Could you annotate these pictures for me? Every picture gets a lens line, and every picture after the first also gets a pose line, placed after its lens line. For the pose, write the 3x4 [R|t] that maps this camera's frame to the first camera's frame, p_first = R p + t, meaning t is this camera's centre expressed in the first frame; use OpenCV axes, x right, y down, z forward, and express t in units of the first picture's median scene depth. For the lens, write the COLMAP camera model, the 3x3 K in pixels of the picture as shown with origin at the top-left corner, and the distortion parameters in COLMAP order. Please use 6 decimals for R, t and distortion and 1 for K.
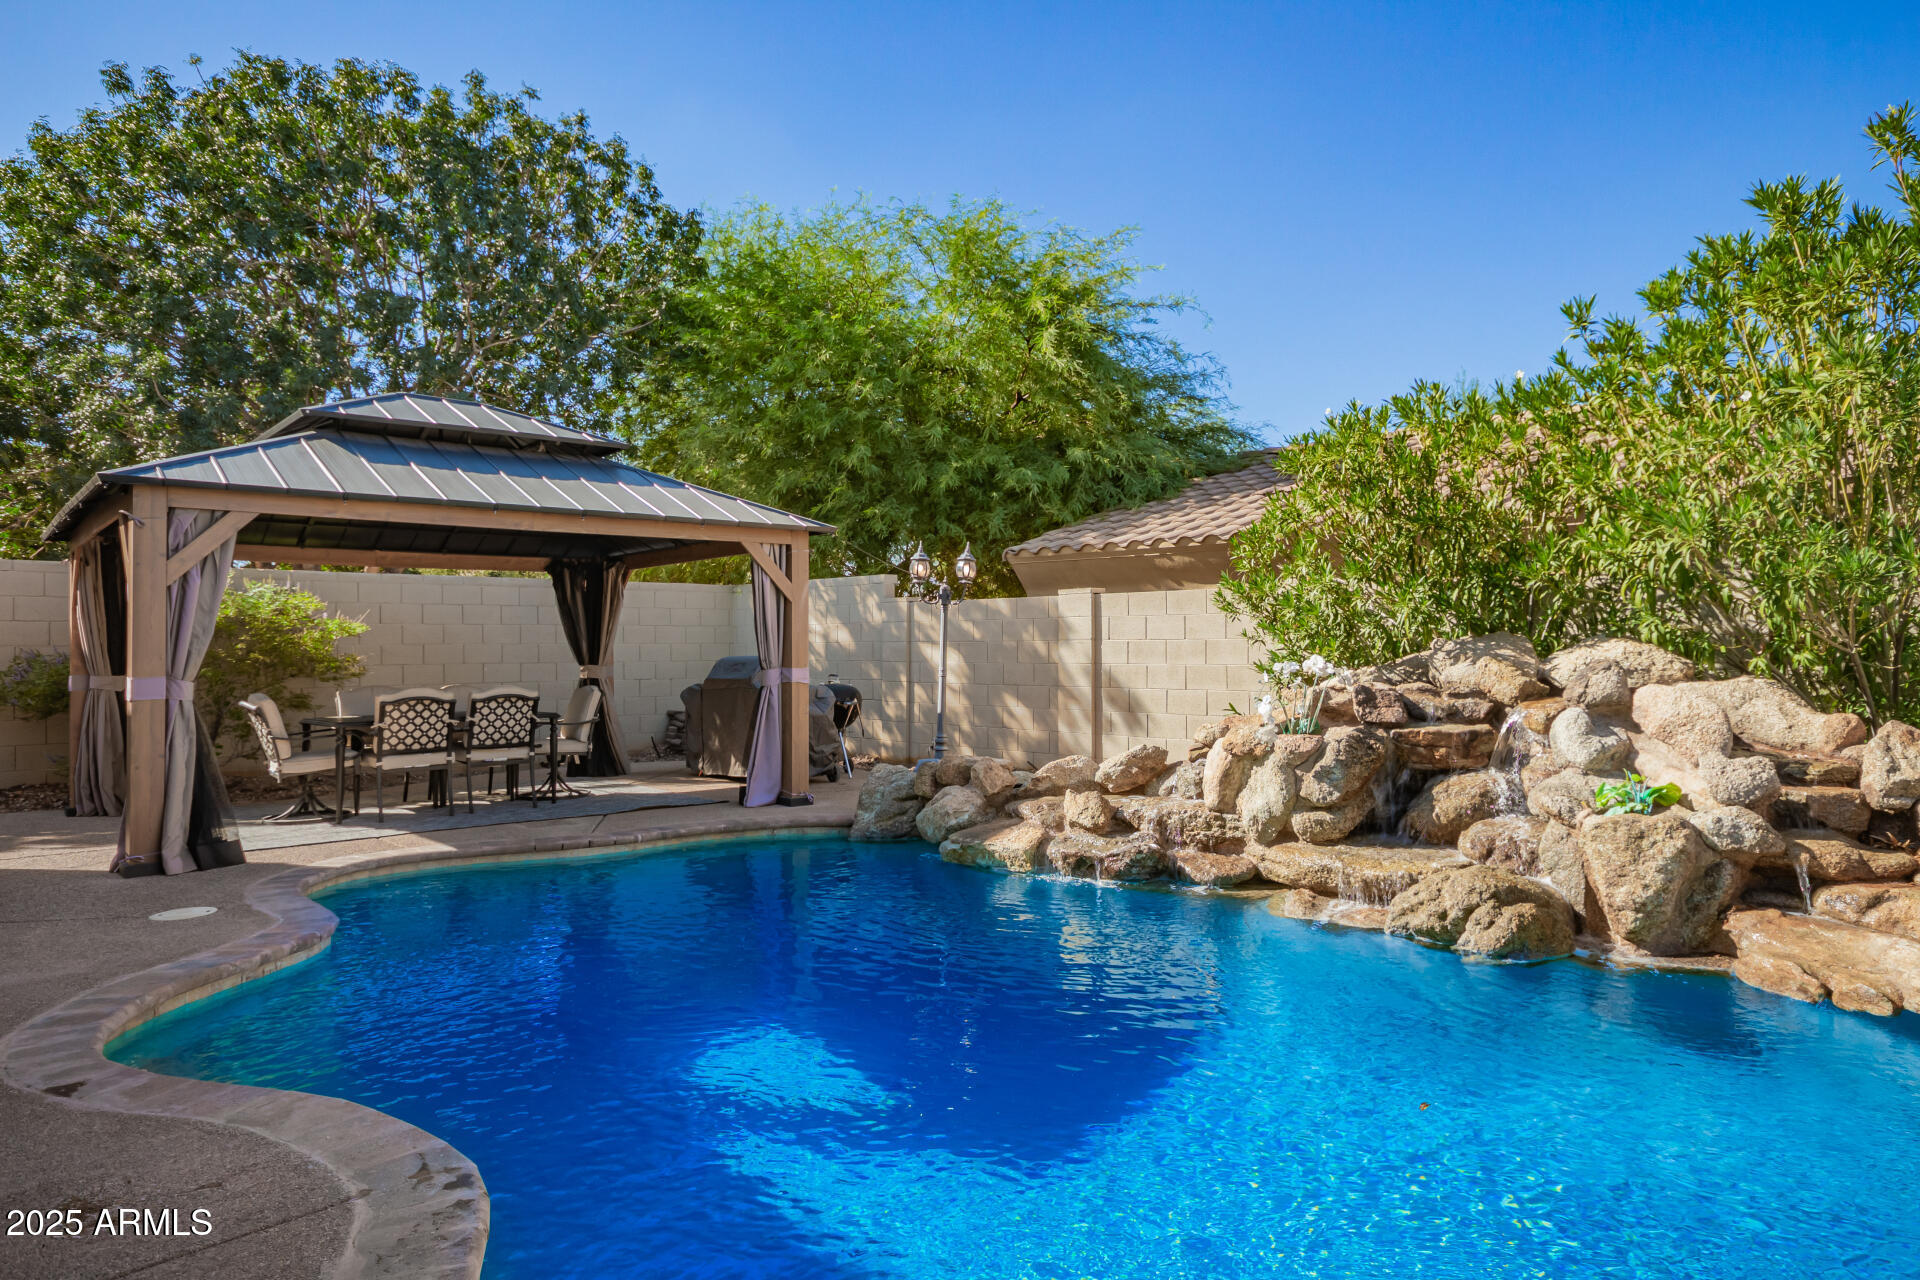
lens RADIAL K [[1196.4, 0, 960.0], [0, 1196.4, 640.0], [0, 0, 1]] dist [0.002005, 0.001877]
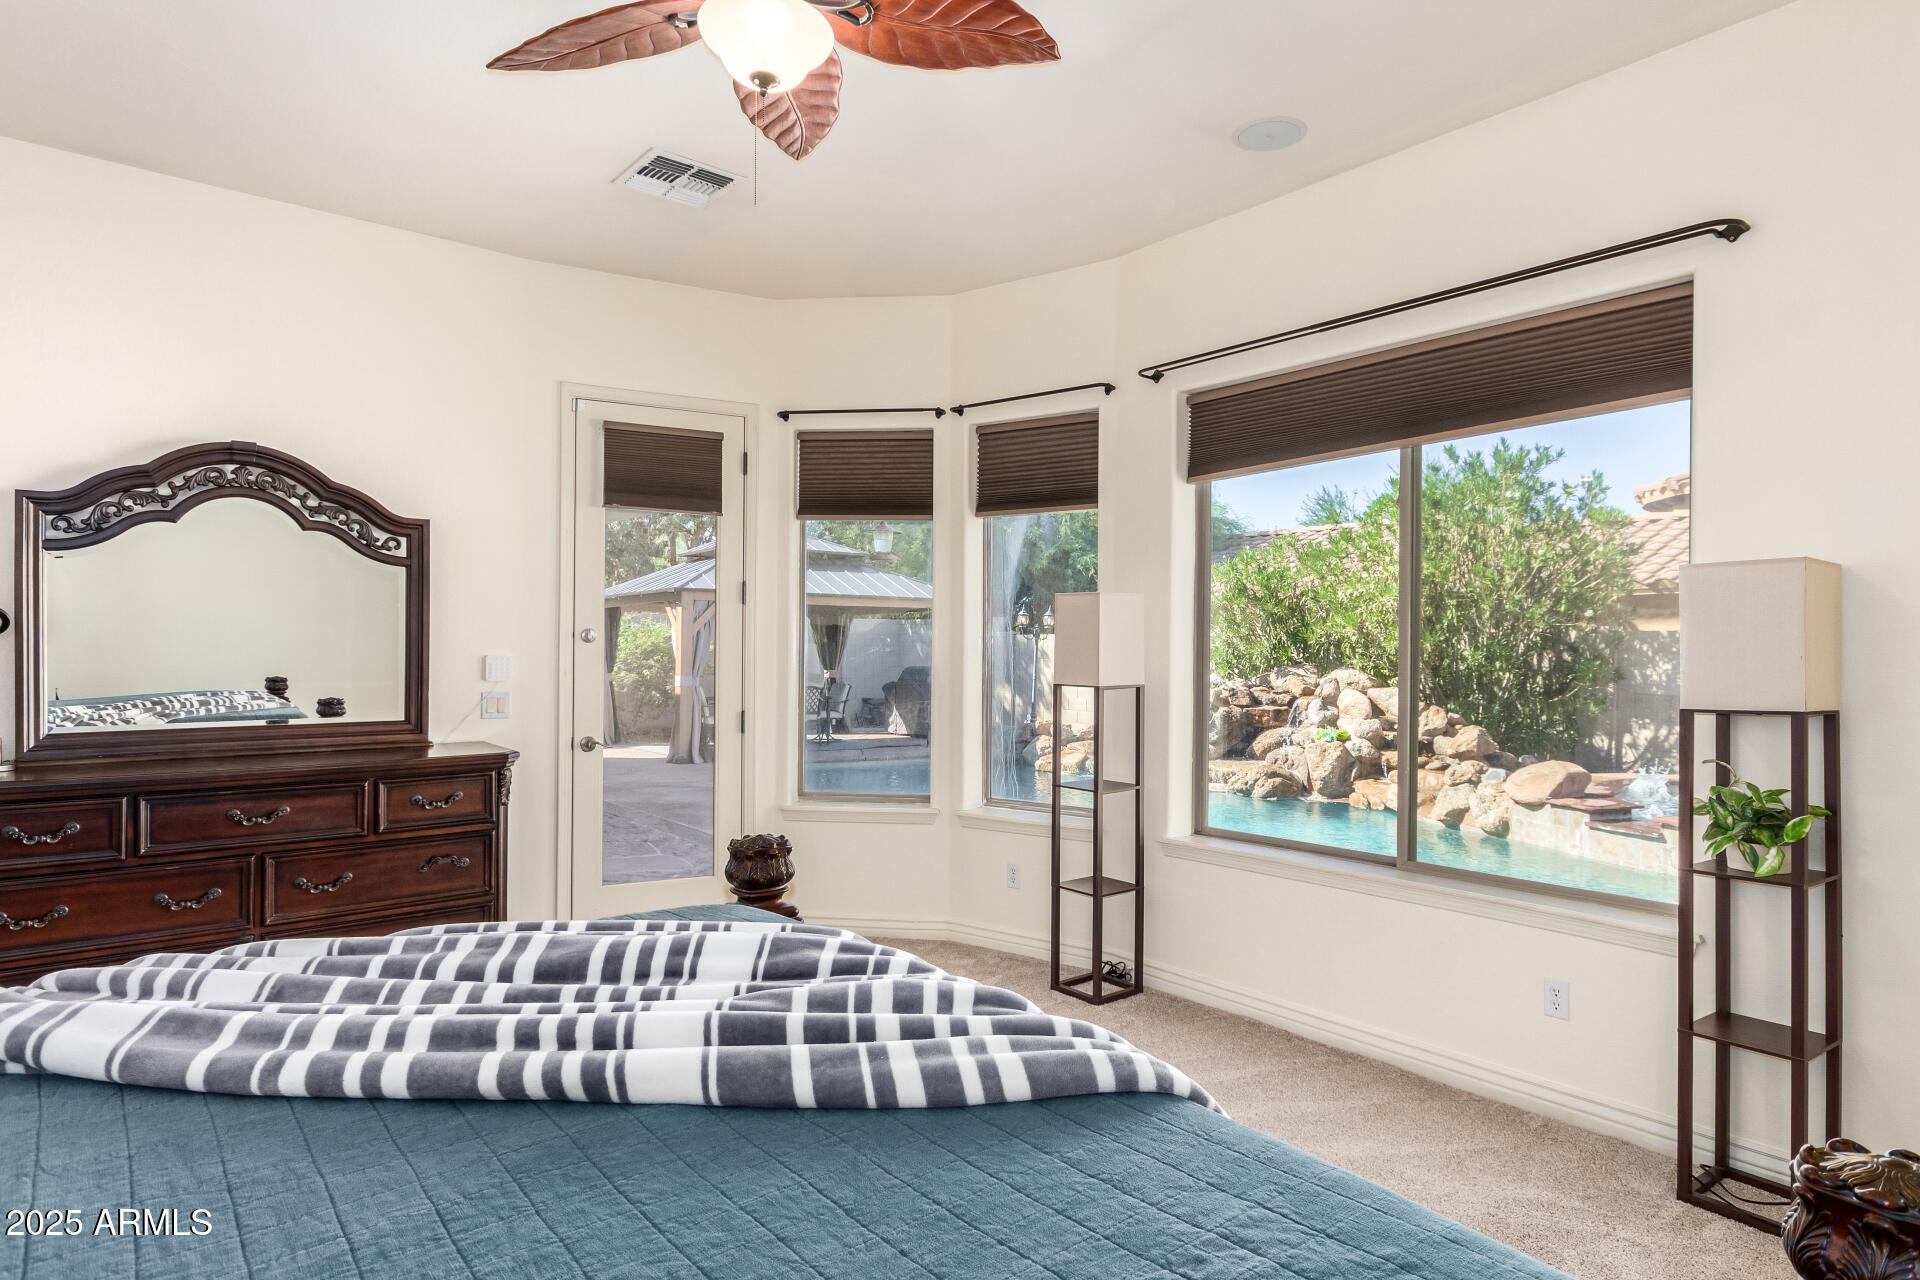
lens RADIAL K [[1057.2, 0, 960.0], [0, 1057.2, 640.0], [0, 0, 1]] dist [0.000394, 0.000064]
pose [[0.996873, 0.012024, -0.078097, -0.006981], [-0.012308, 0.999919, -0.003160, -0.035484], [0.078053, 0.004112, 0.996941, -0.929719]]
